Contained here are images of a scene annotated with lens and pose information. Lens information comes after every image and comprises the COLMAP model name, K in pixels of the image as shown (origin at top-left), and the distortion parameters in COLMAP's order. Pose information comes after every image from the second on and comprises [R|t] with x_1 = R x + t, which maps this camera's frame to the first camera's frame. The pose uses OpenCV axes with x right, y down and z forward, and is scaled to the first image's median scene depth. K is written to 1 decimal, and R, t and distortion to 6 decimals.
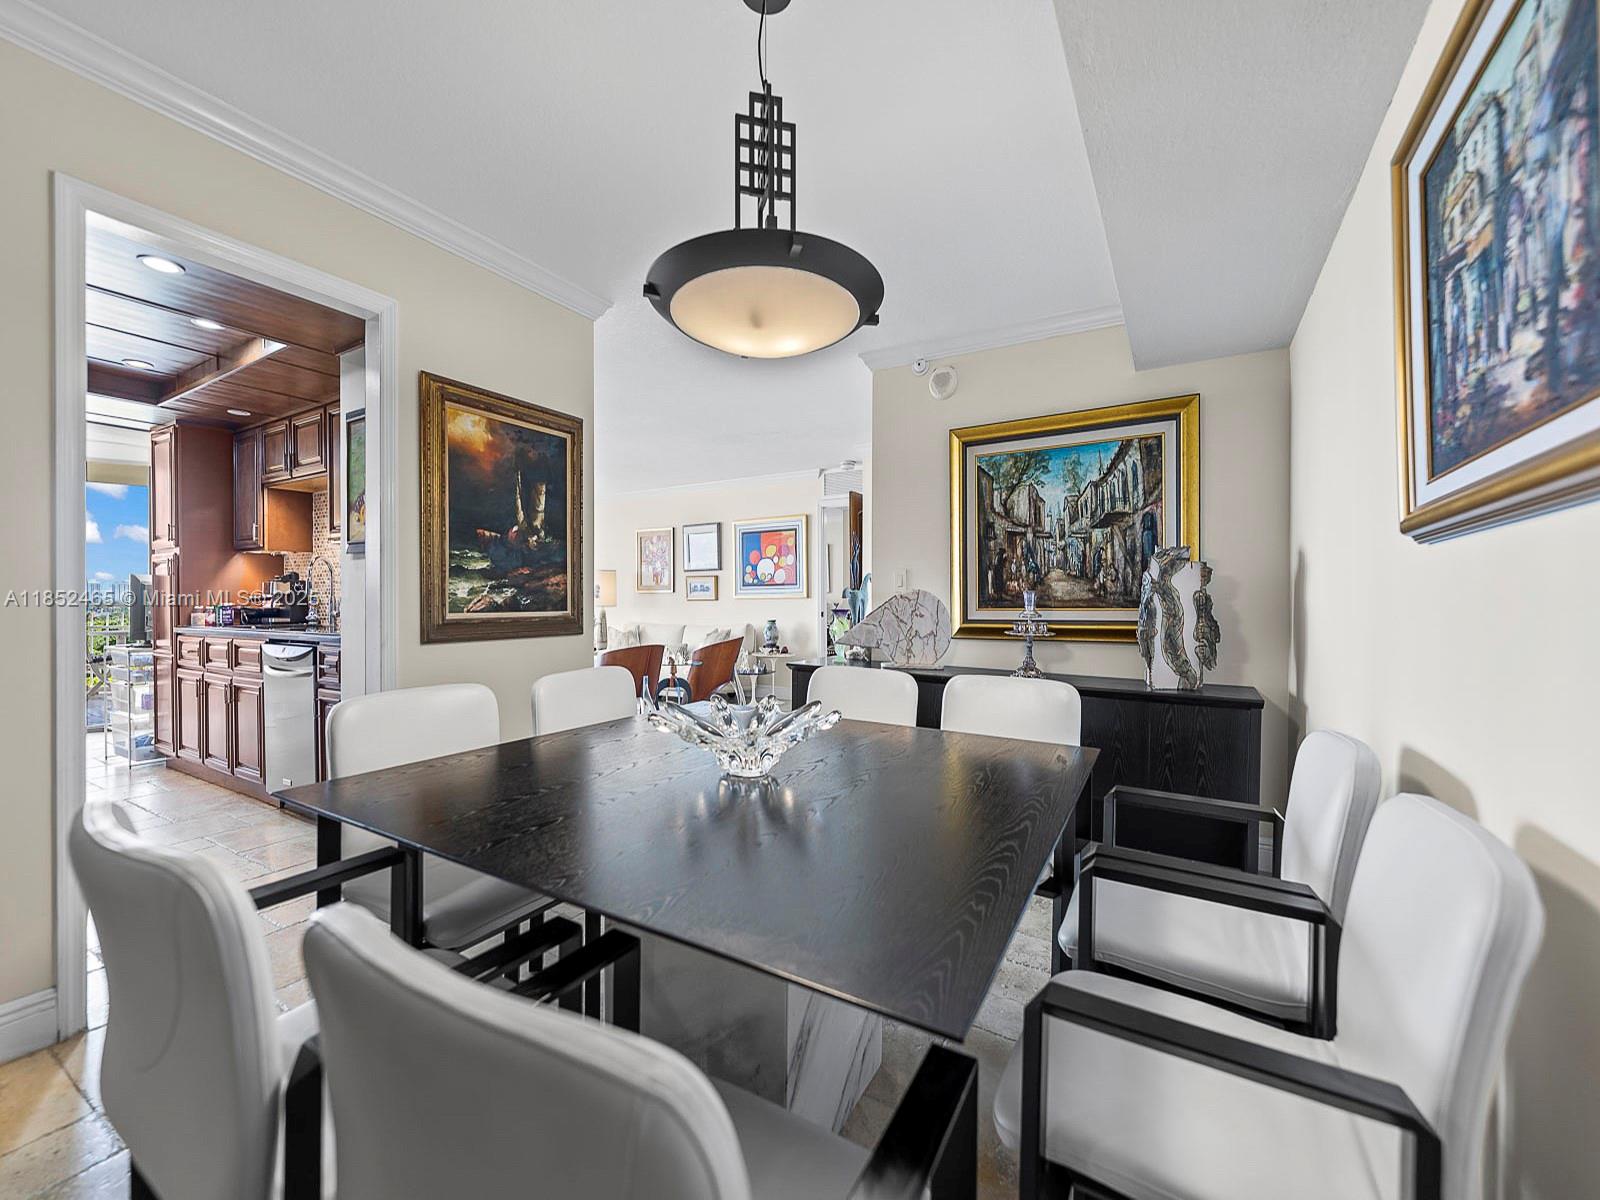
lens RADIAL K [[653.8, 0, 793.9], [0, 653.8, 604.0], [0, 0, 1]] dist [0.000283, -0.000985]
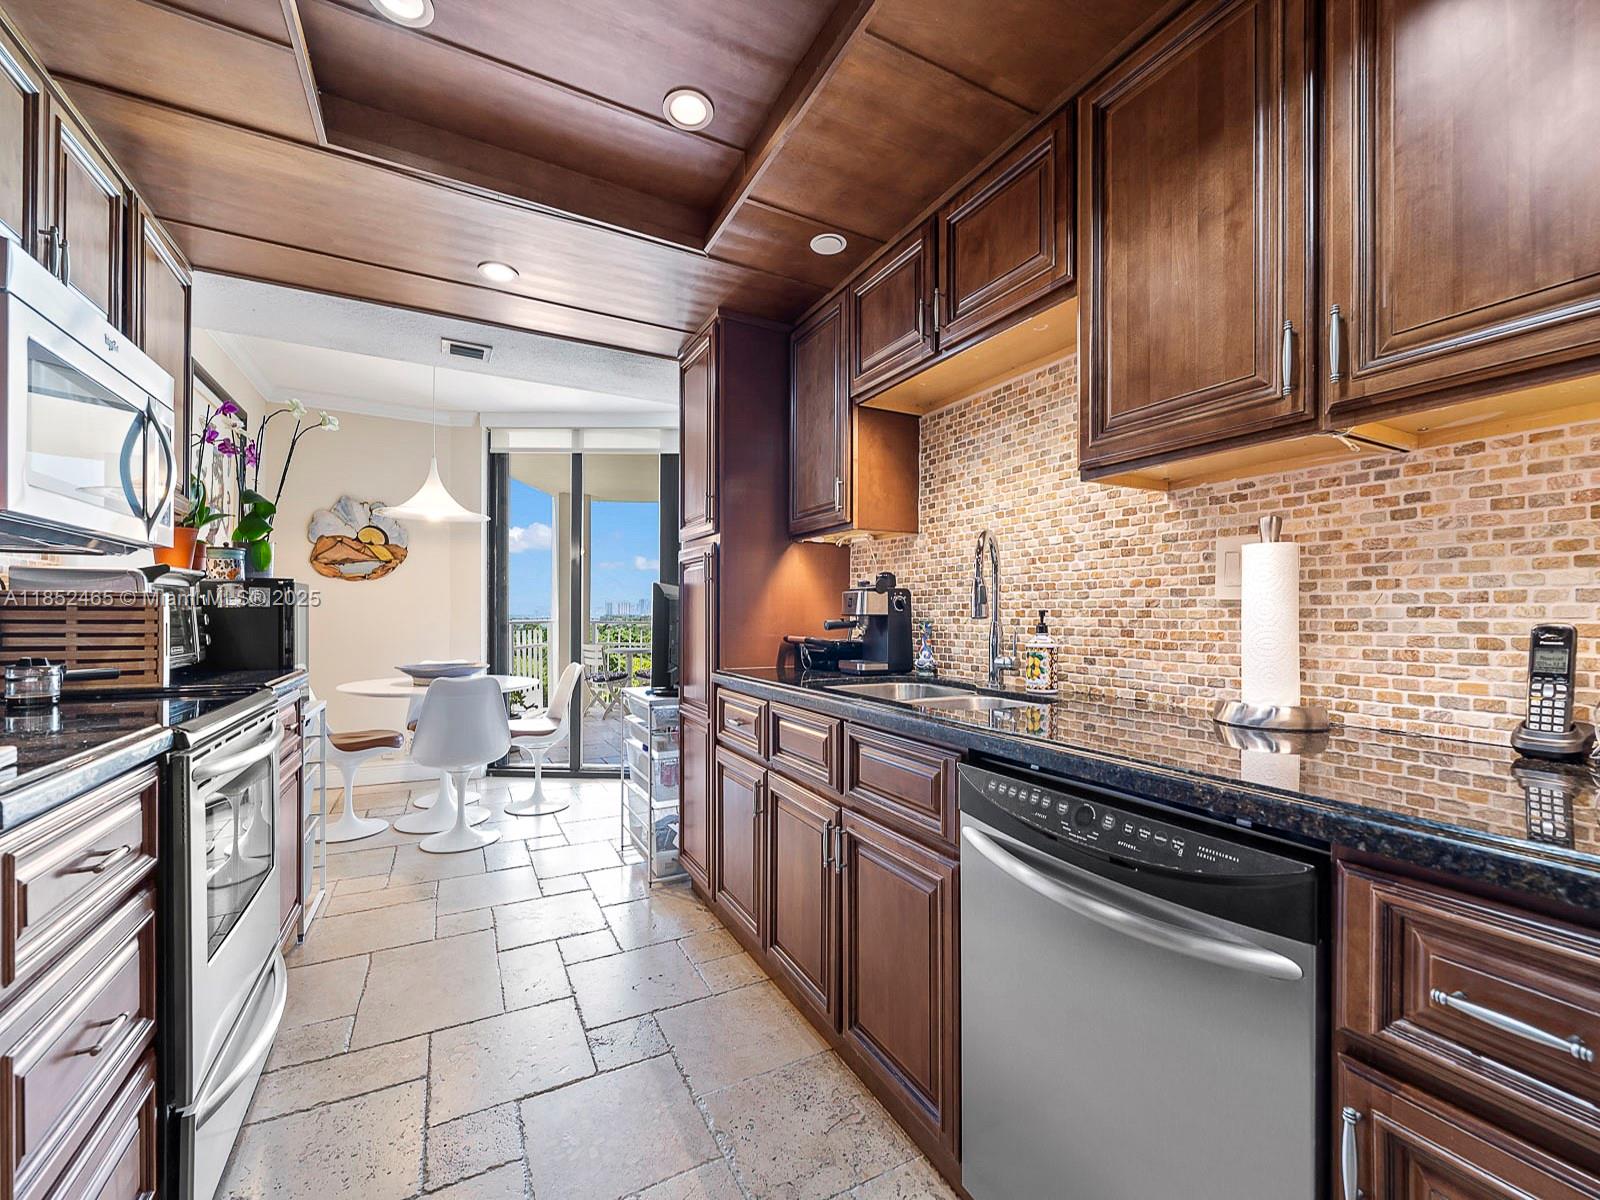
lens RADIAL K [[651.4, 0, 797.3], [0, 651.4, 615.9], [0, 0, 1]] dist [-0.000181, -0.000331]
pose [[0.855795, 0.004848, -0.517292, -0.575414], [-0.009984, 0.999925, -0.007146, -0.010214], [0.517219, 0.011280, 0.855779, 0.536444]]
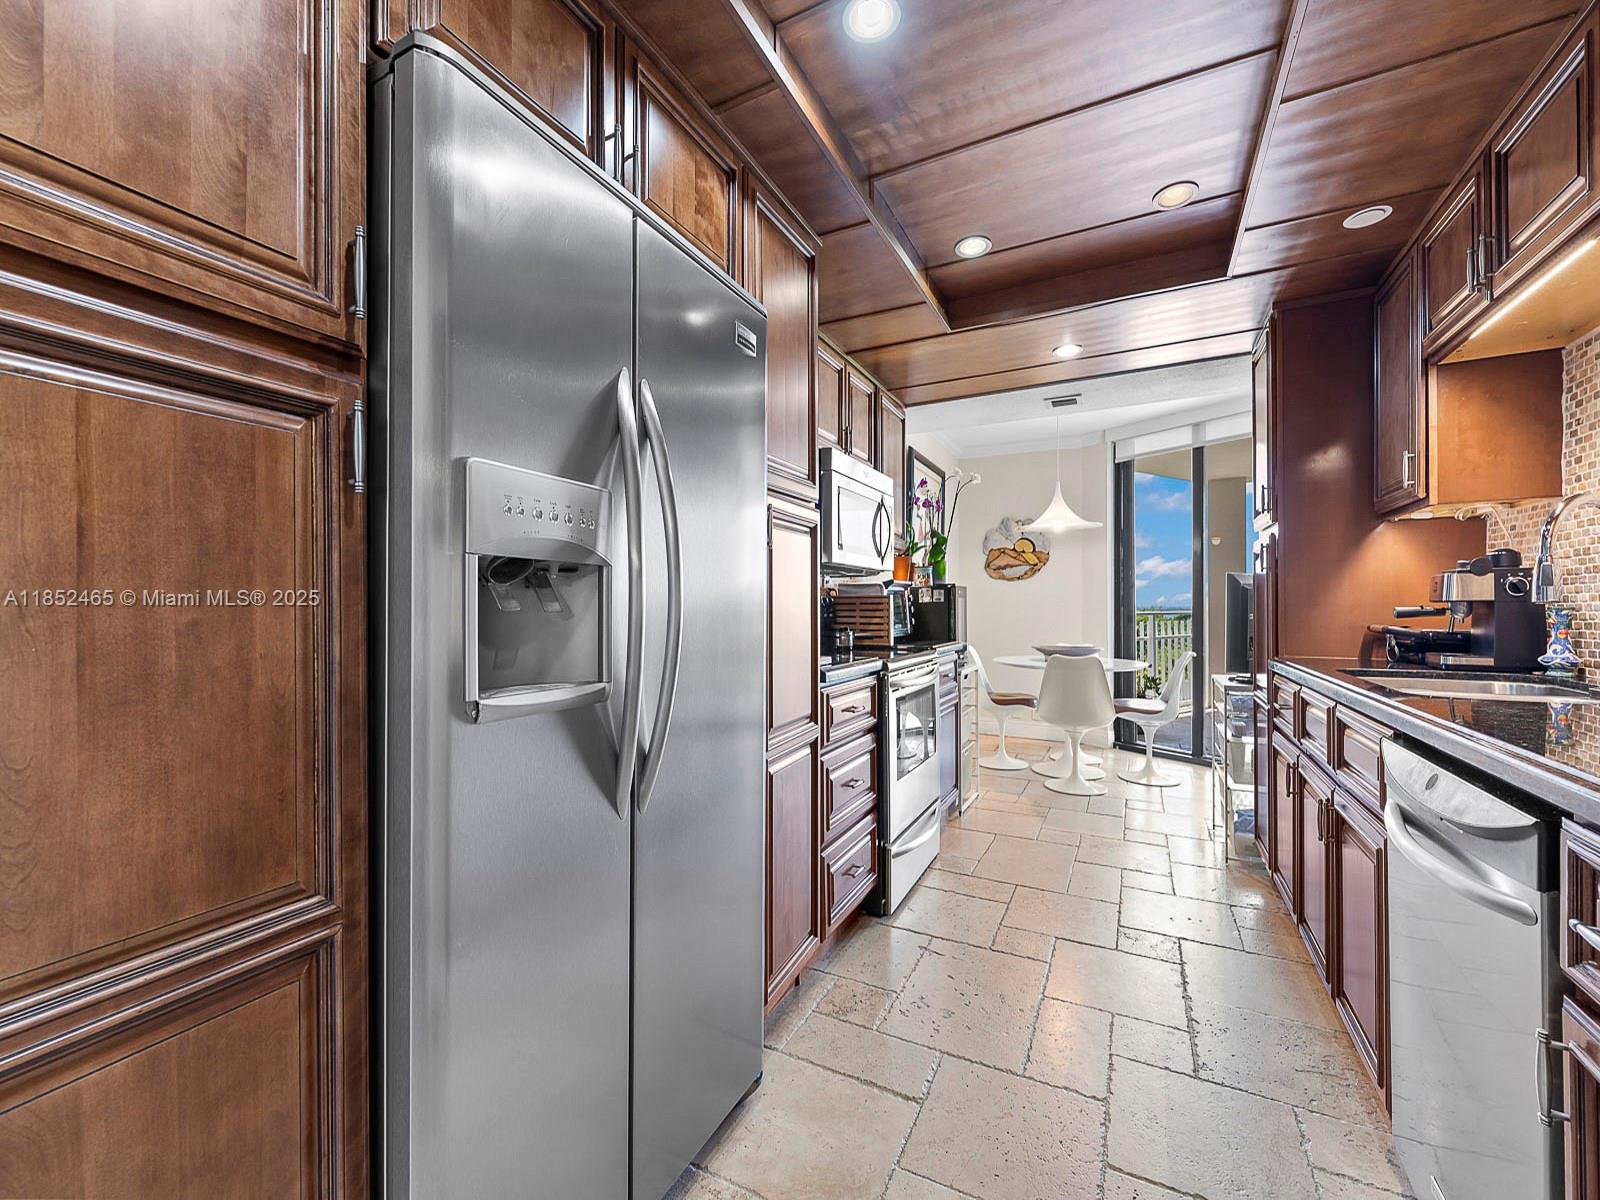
lens RADIAL K [[650.7, 0, 798.4], [0, 650.7, 607.3], [0, 0, 1]] dist [0.000276, -0.000543]
pose [[0.060803, -0.000019, -0.998150, -0.379064], [-0.005023, 0.999987, -0.000325, -0.008408], [0.998137, 0.005034, 0.060802, 0.526659]]
